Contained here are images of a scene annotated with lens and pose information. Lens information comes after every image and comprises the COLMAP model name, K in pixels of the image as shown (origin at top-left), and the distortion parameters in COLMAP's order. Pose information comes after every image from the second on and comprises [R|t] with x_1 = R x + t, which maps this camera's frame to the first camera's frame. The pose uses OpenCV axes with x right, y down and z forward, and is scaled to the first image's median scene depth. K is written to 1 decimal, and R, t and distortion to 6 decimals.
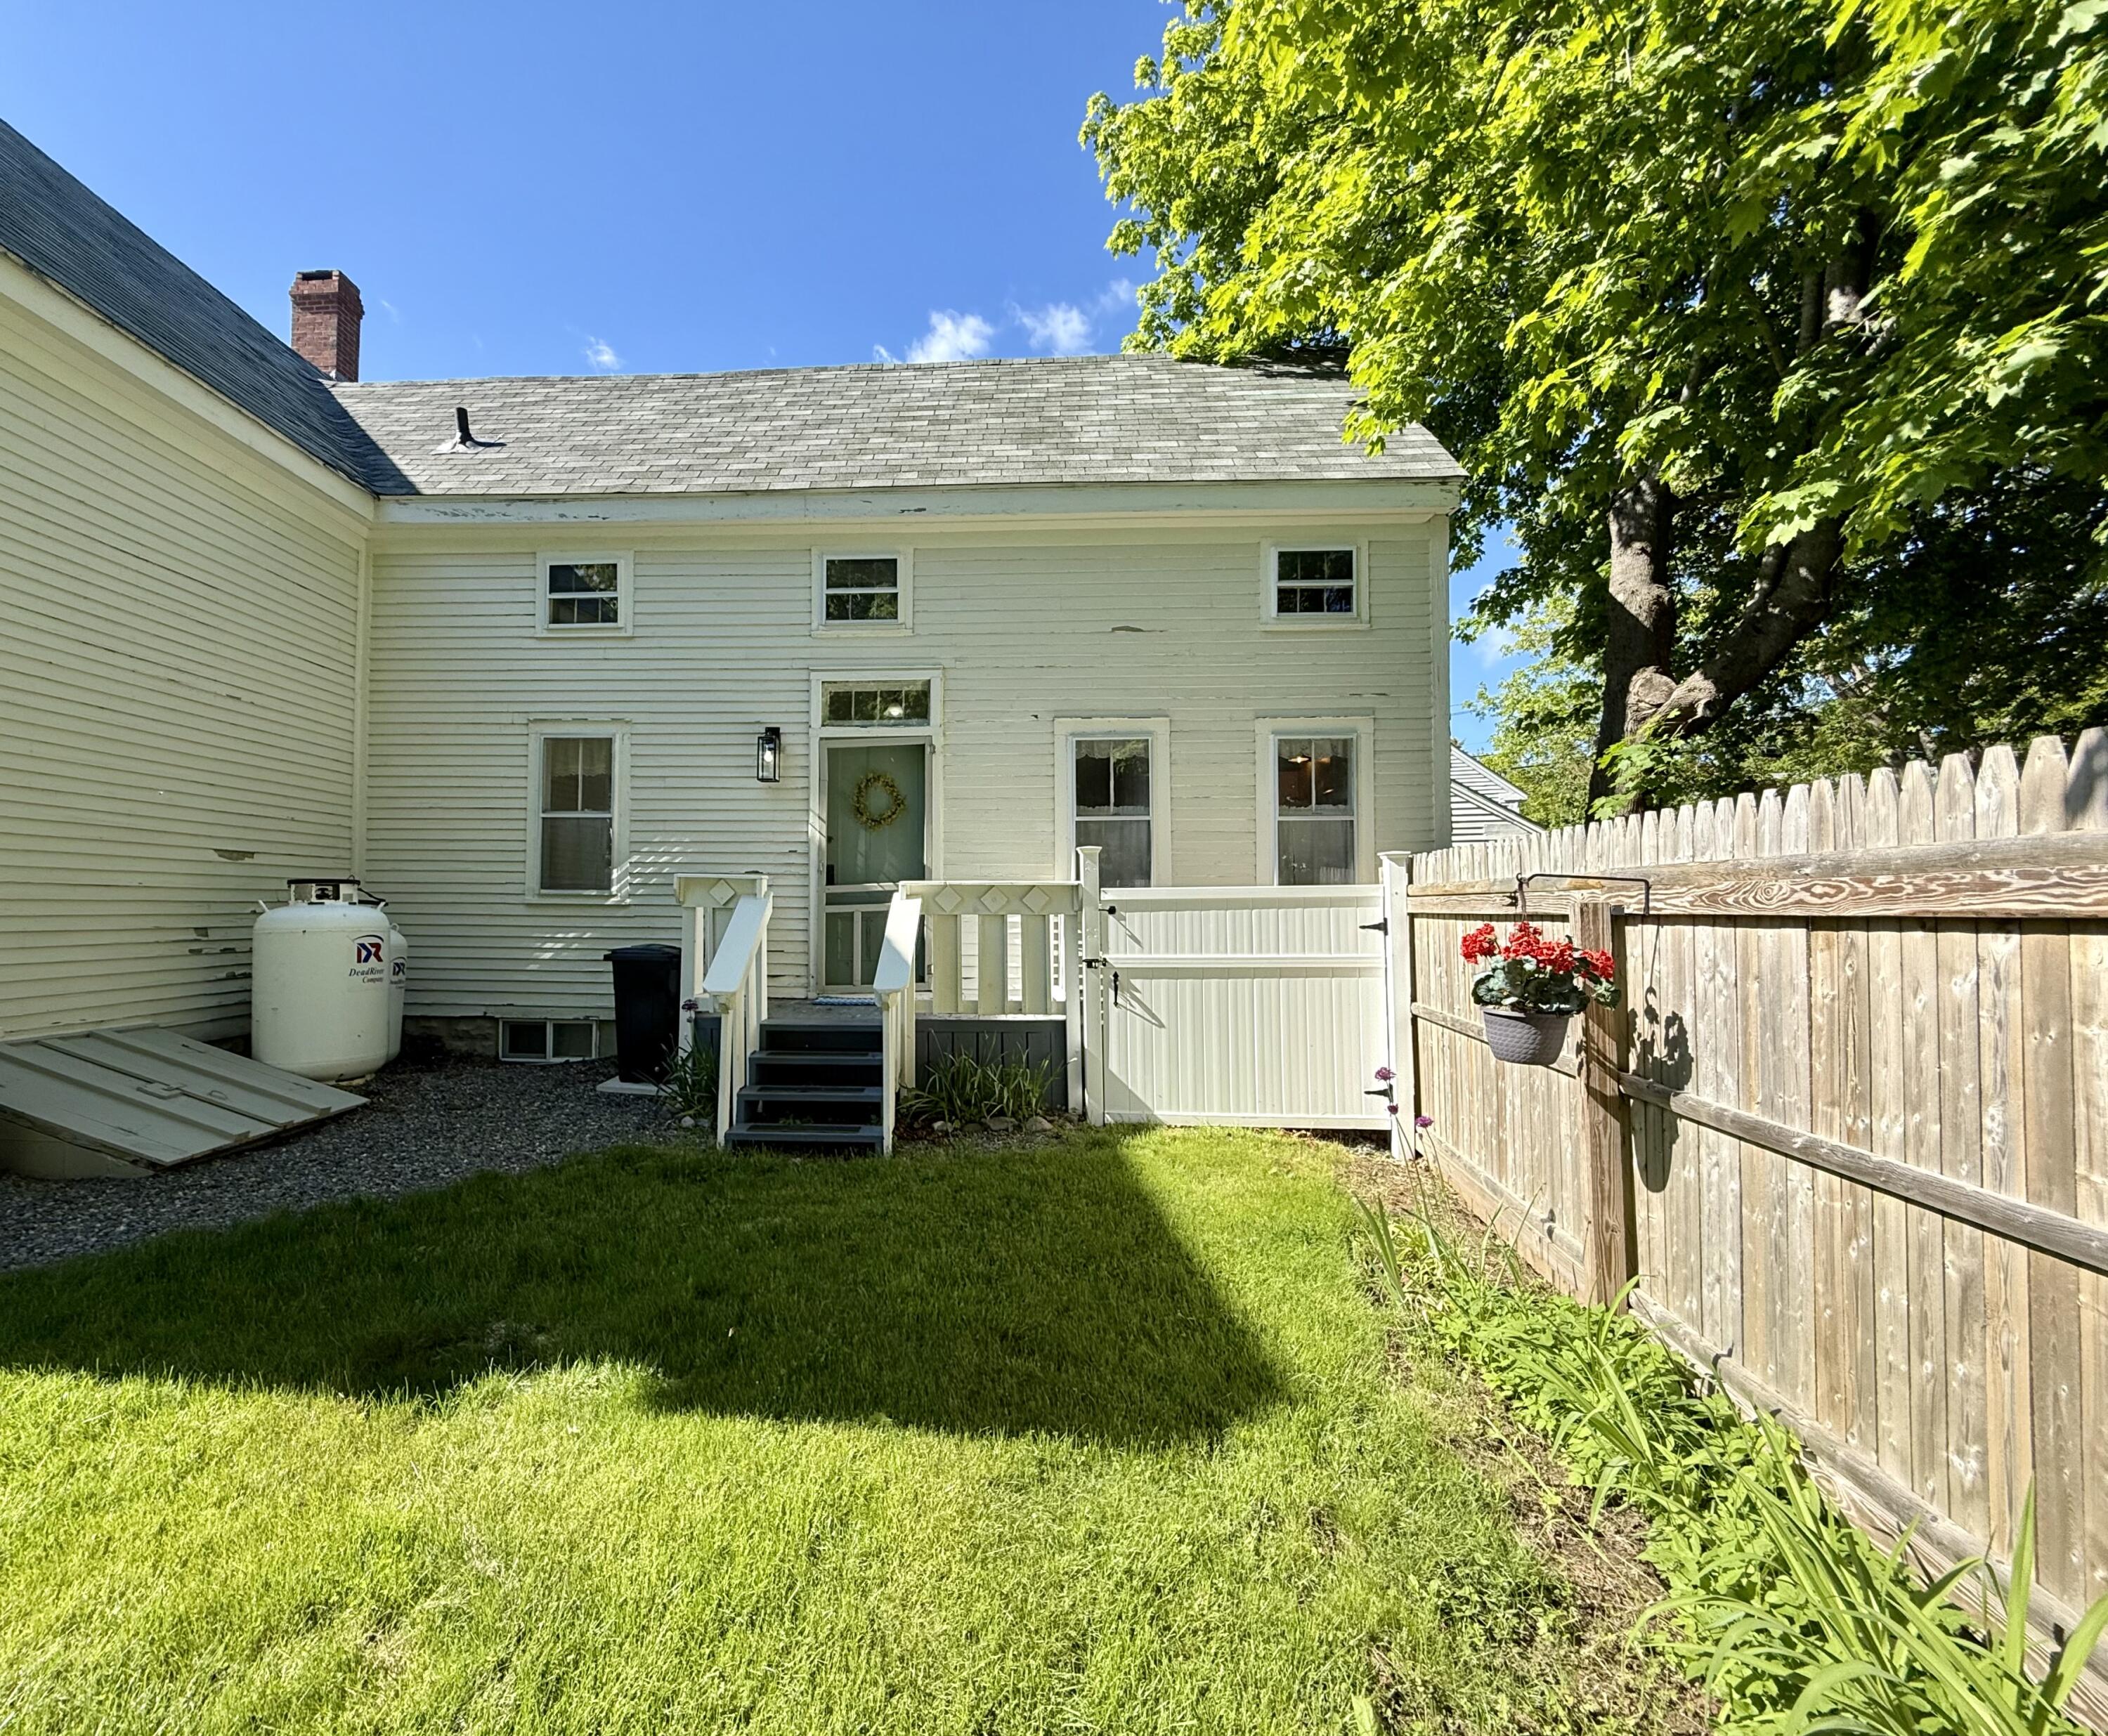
lens RADIAL K [[966.4, 0, 984.3], [0, 966.4, 862.5], [0, 0, 1]] dist [0.003918, -0.000019]
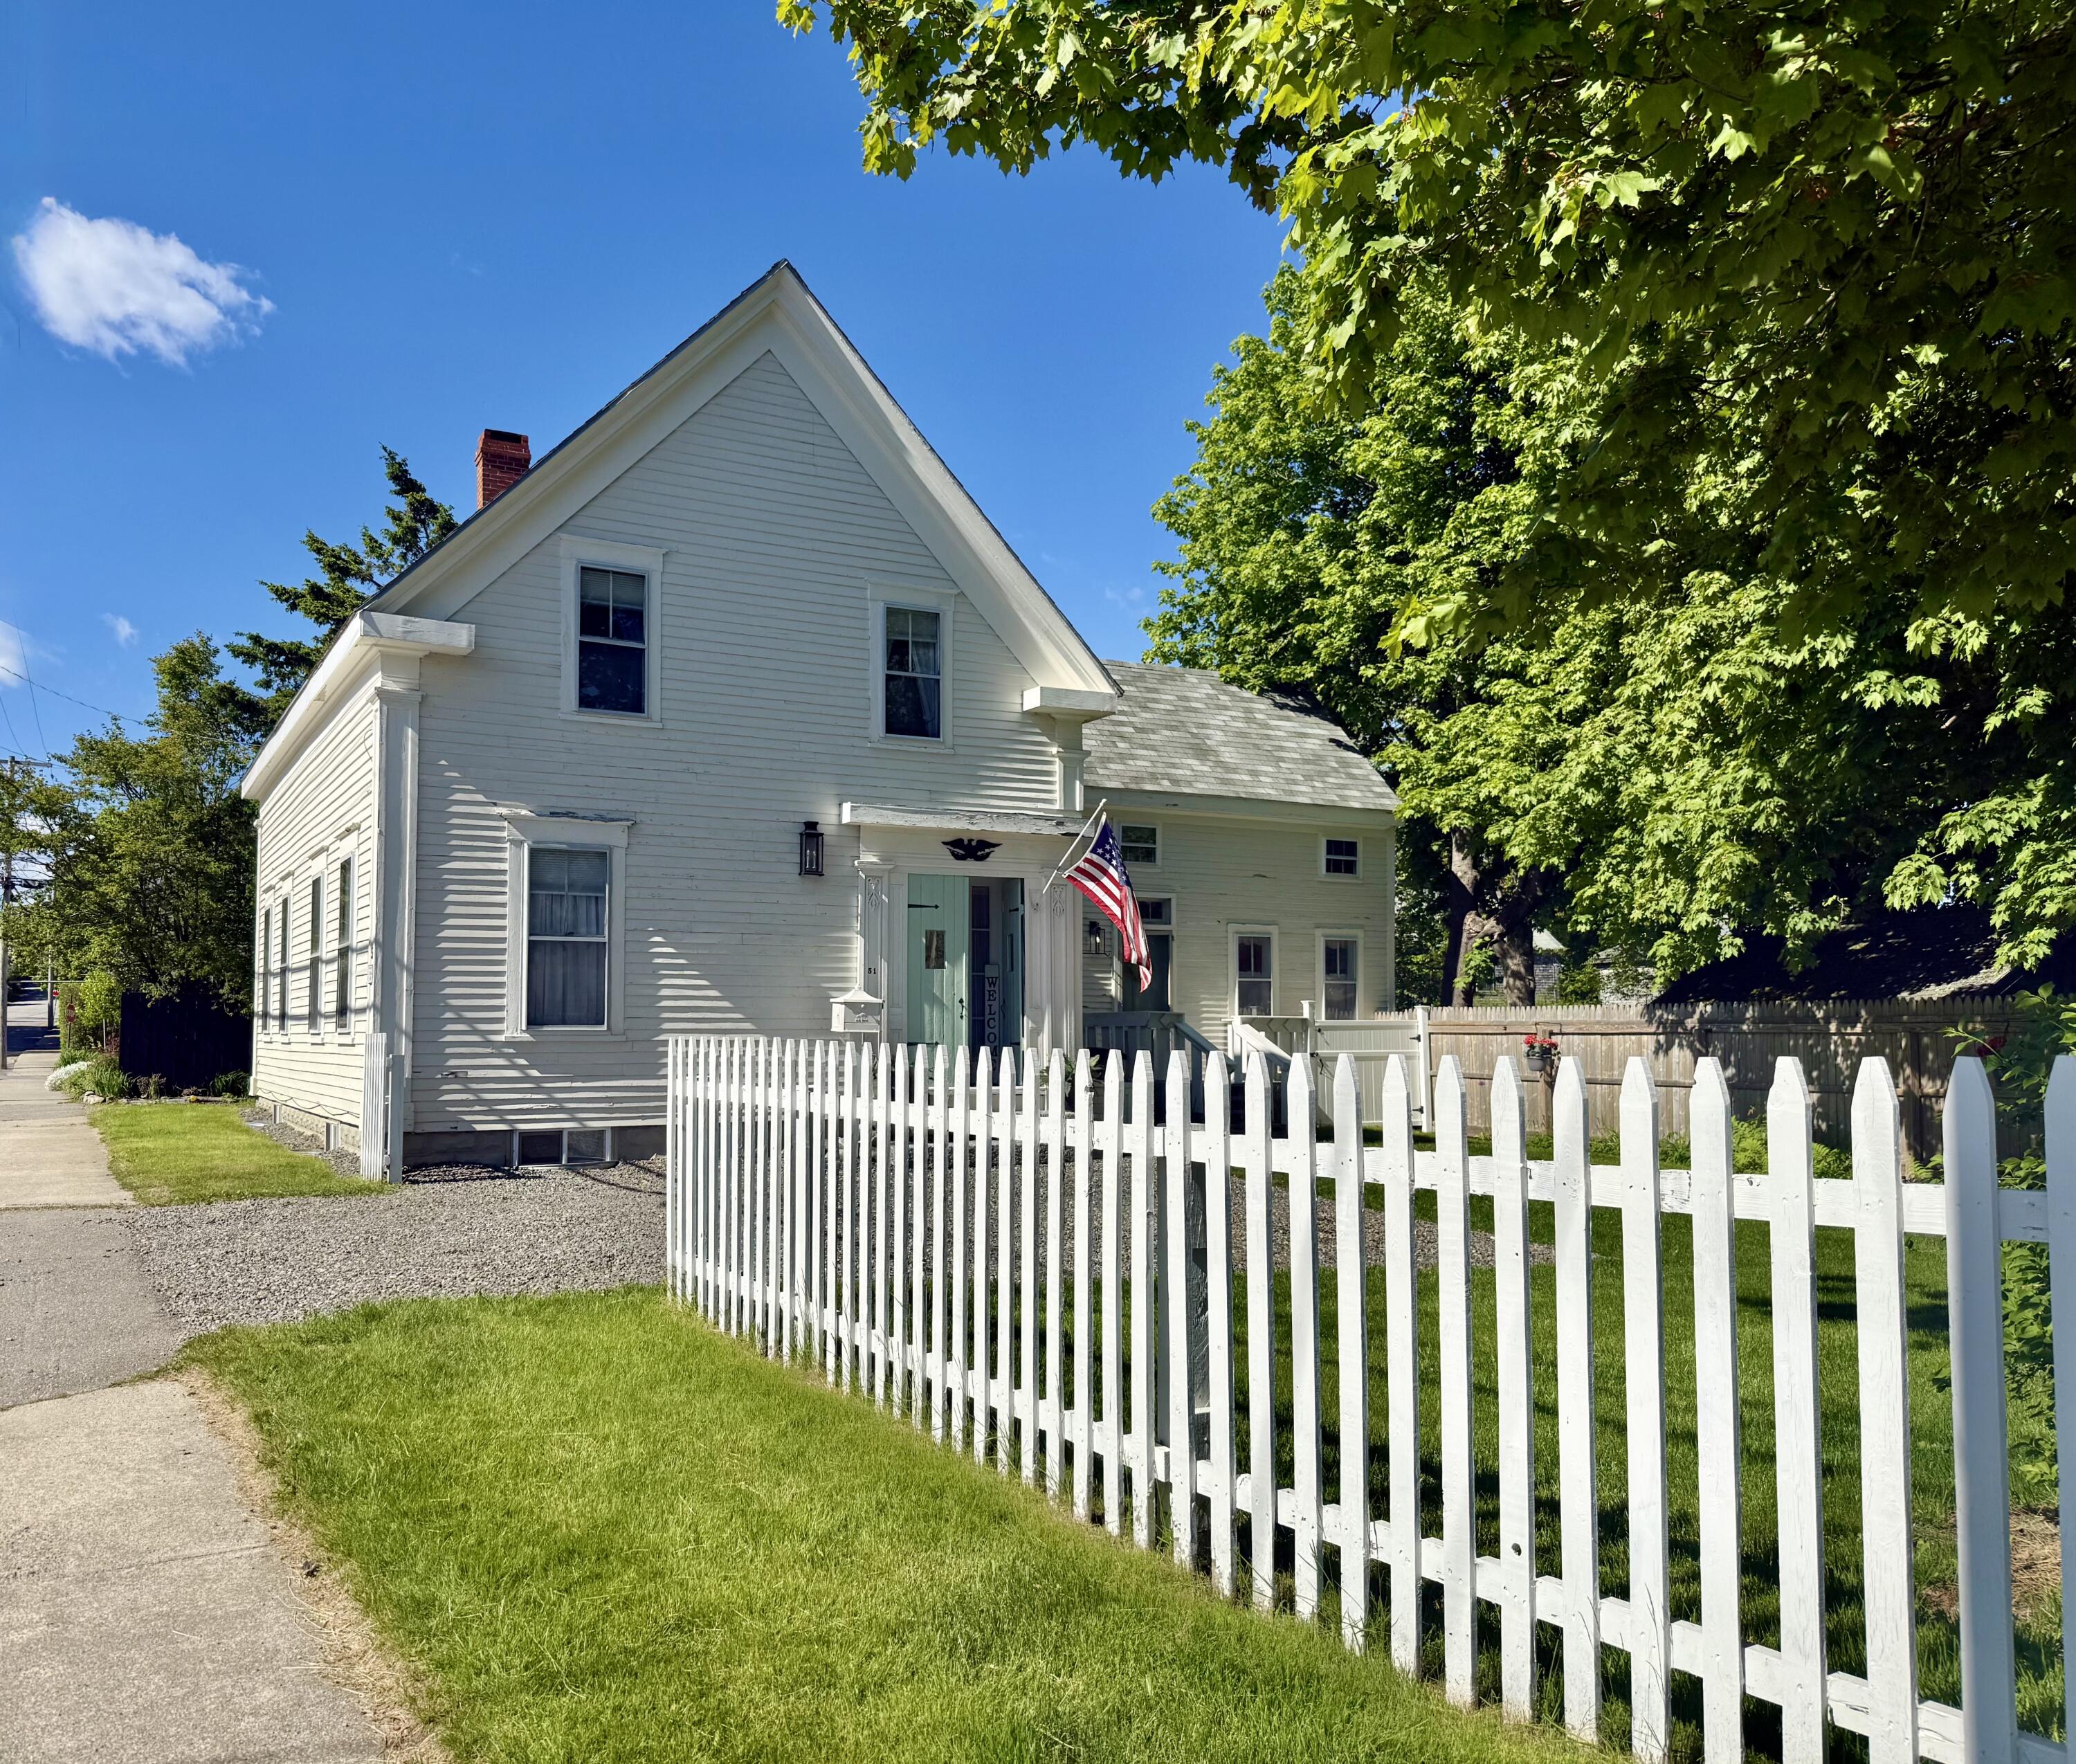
lens RADIAL K [[1714.5, 0, 919.4], [0, 1714.5, 944.3], [0, 0, 1]] dist [0.083679, -0.080347]
pose [[0.878648, 0.035180, 0.476172, -1.999929], [-0.034364, 0.999355, -0.010424, -0.055919], [-0.476232, -0.007204, 0.879290, -1.588182]]
